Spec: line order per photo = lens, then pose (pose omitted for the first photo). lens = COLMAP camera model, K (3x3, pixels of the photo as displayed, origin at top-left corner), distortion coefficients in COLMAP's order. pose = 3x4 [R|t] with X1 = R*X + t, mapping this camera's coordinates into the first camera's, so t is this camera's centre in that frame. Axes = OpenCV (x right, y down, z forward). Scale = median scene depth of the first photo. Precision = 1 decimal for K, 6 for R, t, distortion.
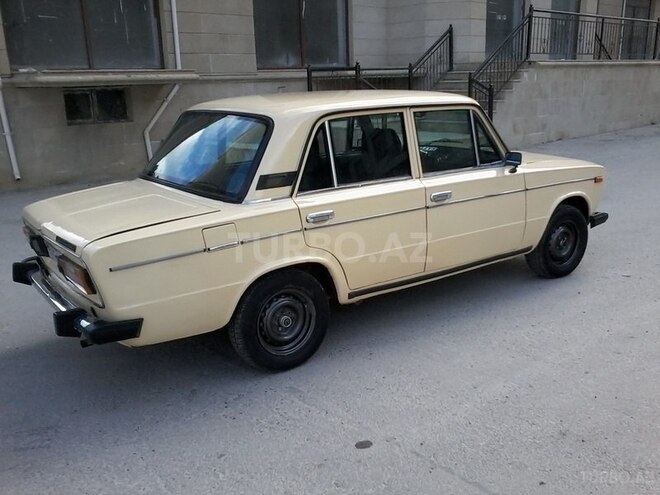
lens RADIAL K [[644.4, 0, 338.7], [0, 644.4, 249.5], [0, 0, 1]] dist [-0.036078, 0.084113]
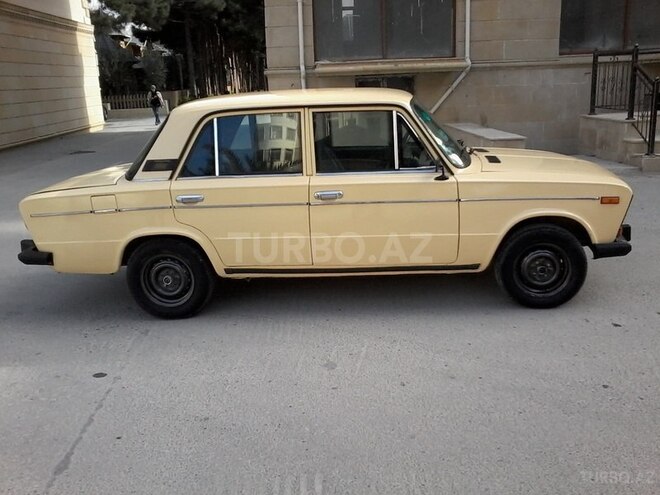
lens RADIAL K [[644.4, 0, 338.7], [0, 644.4, 249.5], [0, 0, 1]] dist [-0.036078, 0.084113]
pose [[0.776268, 0.160611, -0.609600, 0.770901], [-0.142831, 0.986663, 0.078073, -0.075084], [0.614009, 0.026464, 0.788855, 0.189943]]
